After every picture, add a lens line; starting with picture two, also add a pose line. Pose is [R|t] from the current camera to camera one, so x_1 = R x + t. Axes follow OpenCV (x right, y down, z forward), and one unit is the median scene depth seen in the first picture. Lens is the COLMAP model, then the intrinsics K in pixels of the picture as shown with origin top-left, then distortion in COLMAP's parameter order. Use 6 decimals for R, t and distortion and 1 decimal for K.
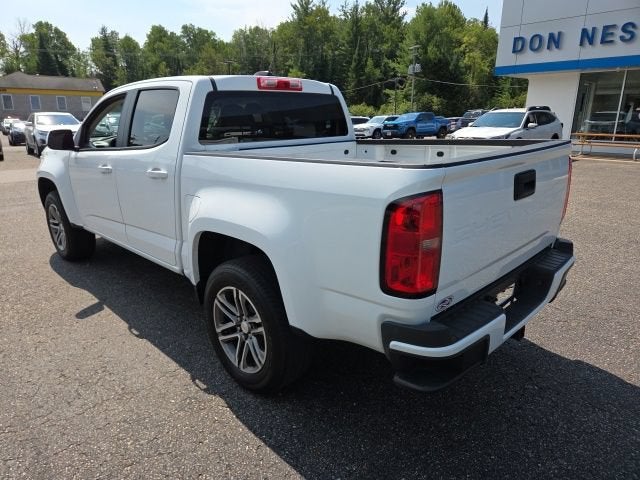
lens RADIAL K [[429.5, 0, 314.8], [0, 429.5, 236.1], [0, 0, 1]] dist [0.072506, -0.061957]
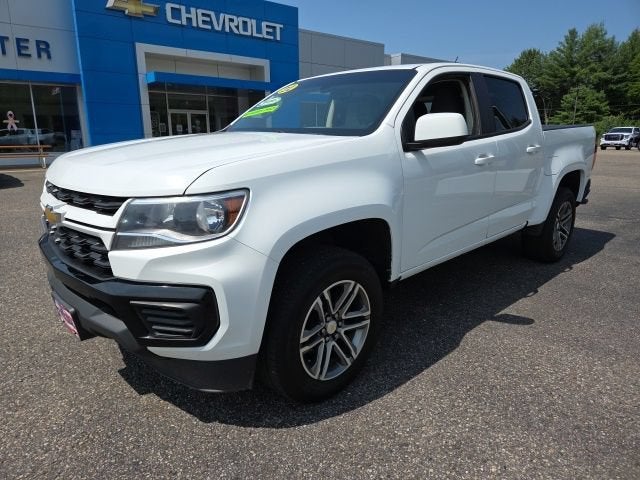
lens RADIAL K [[429.5, 0, 317.6], [0, 429.5, 234.6], [0, 0, 1]] dist [0.072506, -0.061957]
pose [[0.004369, -0.228405, 0.973556, -0.294147], [0.272590, 0.936968, 0.218598, -0.063611], [-0.962120, 0.264427, 0.066355, 0.282061]]
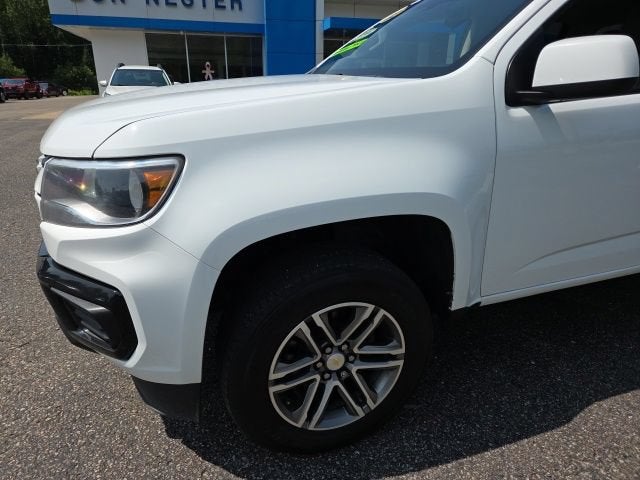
lens RADIAL K [[429.5, 0, 311.4], [0, 429.5, 243.2], [0, 0, 1]] dist [0.072506, -0.061957]
pose [[0.414719, -0.311507, 0.854969, -0.244920], [0.240467, 0.943695, 0.227191, -0.053146], [-0.877601, 0.111371, 0.466275, 0.252241]]
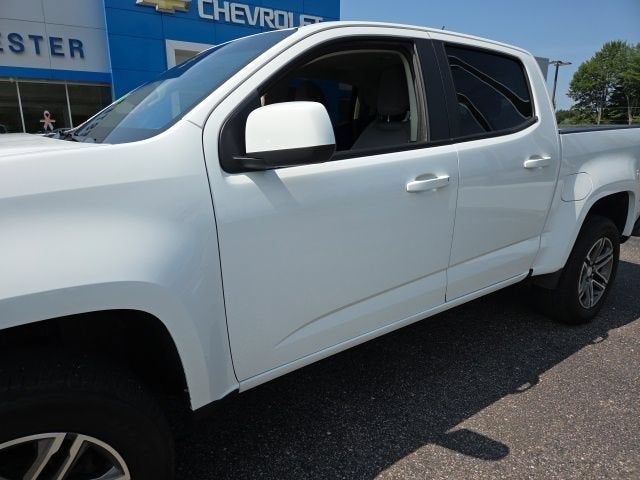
lens RADIAL K [[429.5, 0, 317.8], [0, 429.5, 242.3], [0, 0, 1]] dist [0.072506, -0.061957]
pose [[0.138985, -0.242357, 0.960180, -0.220471], [0.266789, 0.942906, 0.199379, -0.048908], [-0.953681, 0.228454, 0.195708, 0.225823]]
